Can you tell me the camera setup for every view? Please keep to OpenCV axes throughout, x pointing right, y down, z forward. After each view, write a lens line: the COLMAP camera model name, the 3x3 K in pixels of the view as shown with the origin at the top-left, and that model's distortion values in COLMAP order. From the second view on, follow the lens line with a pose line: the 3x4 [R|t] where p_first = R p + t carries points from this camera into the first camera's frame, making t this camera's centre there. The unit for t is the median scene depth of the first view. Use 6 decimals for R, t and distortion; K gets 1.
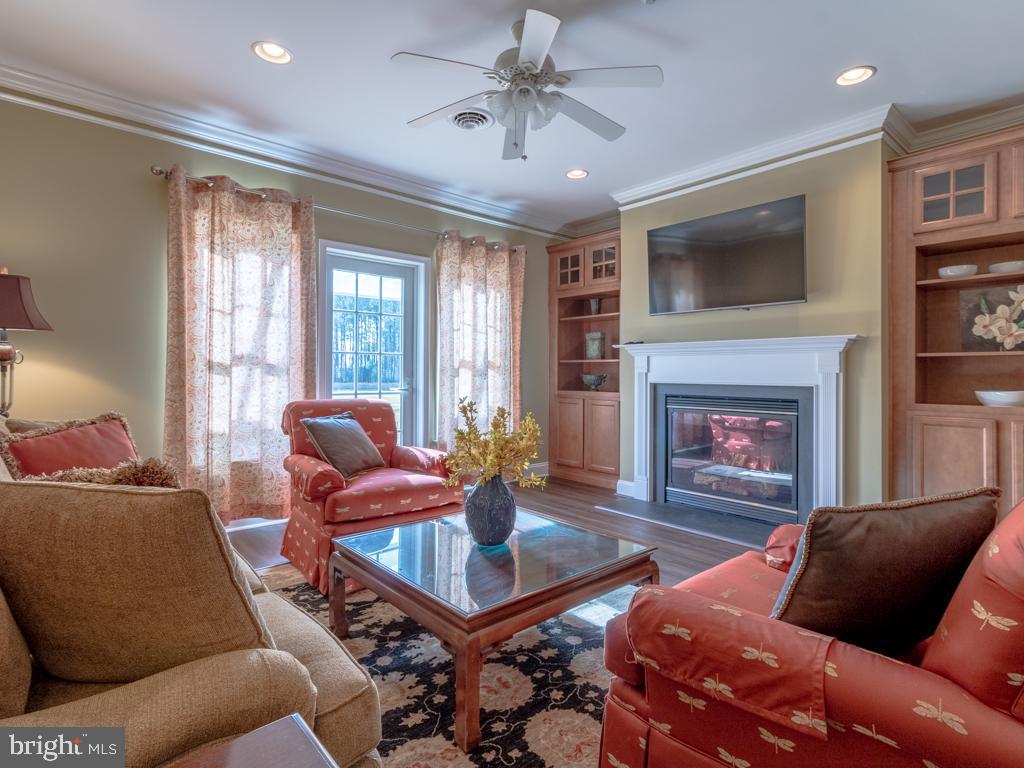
lens RADIAL K [[536.1, 0, 595.6], [0, 536.1, 366.9], [0, 0, 1]] dist [0.003058, 0.000160]
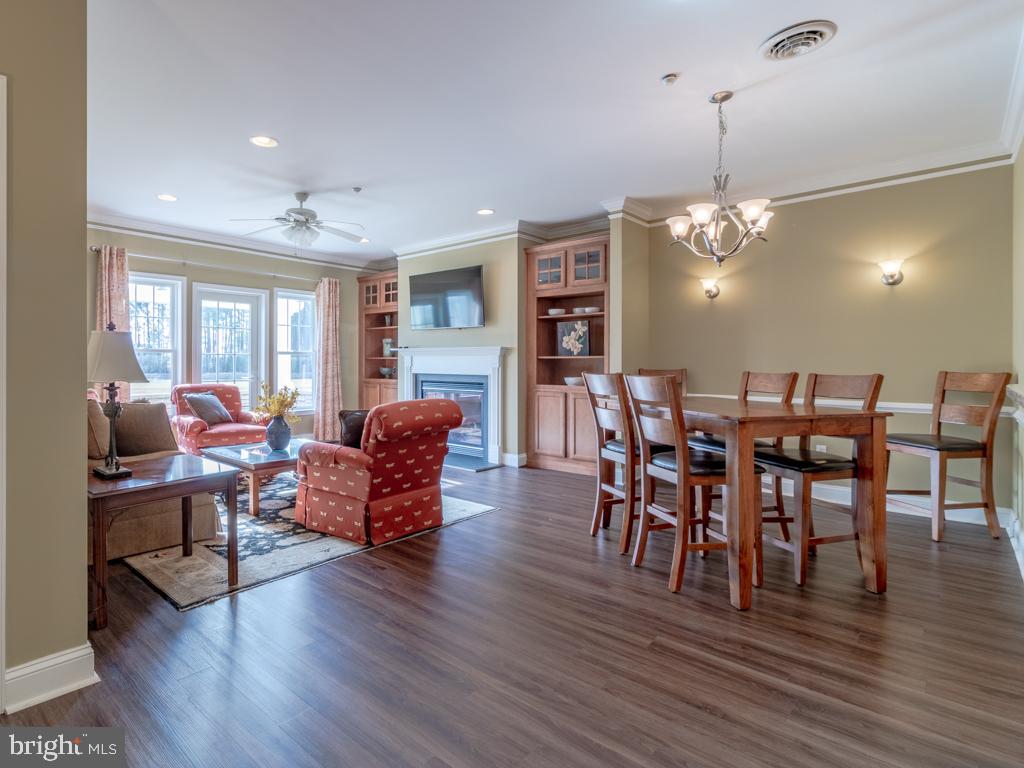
lens RADIAL K [[534.9, 0, 513.9], [0, 534.9, 359.5], [0, 0, 1]] dist [-0.003355, -0.000646]
pose [[0.997635, -0.001461, 0.068720, 0.354486], [0.000954, 0.999972, 0.007404, -0.025820], [-0.068729, -0.007321, 0.997608, -0.701967]]
